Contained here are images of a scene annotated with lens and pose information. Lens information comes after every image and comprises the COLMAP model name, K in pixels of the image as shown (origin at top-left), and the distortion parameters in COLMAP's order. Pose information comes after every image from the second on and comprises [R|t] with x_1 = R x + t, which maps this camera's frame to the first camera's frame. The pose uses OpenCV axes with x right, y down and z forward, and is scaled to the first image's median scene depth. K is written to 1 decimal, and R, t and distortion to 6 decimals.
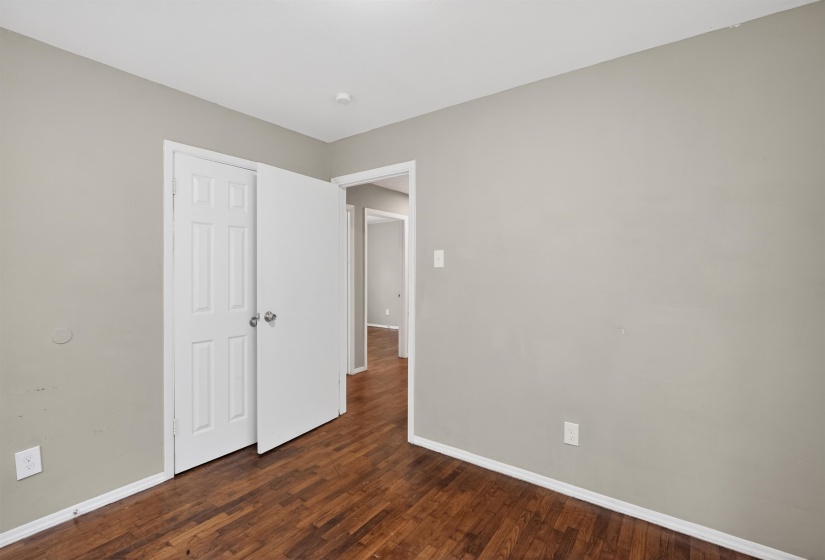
lens RADIAL K [[377.8, 0, 414.4], [0, 377.8, 276.1], [0, 0, 1]] dist [-0.010547, 0.000100]
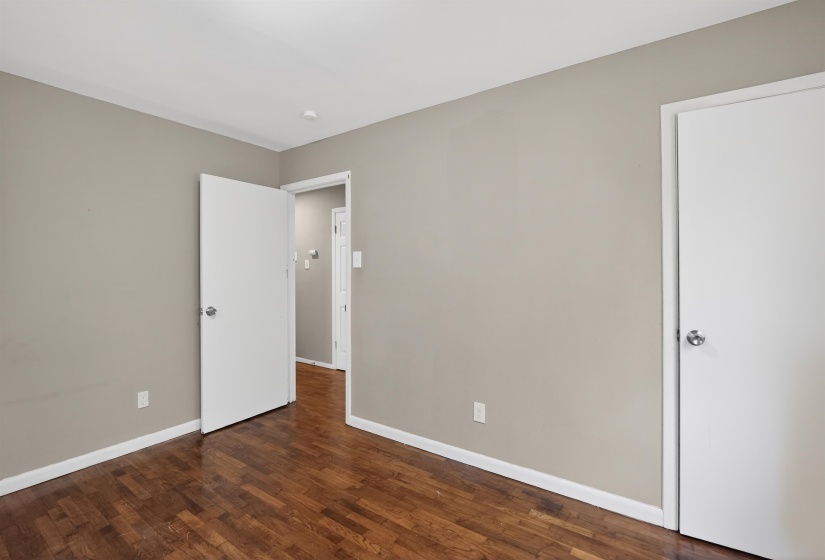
lens RADIAL K [[377.8, 0, 410.2], [0, 377.8, 278.1], [0, 0, 1]] dist [-0.010547, 0.000100]
pose [[0.999805, -0.003753, 0.019406, 0.154329], [0.003649, 0.999979, 0.005415, 0.003755], [-0.019426, -0.005343, 0.999797, -0.111250]]
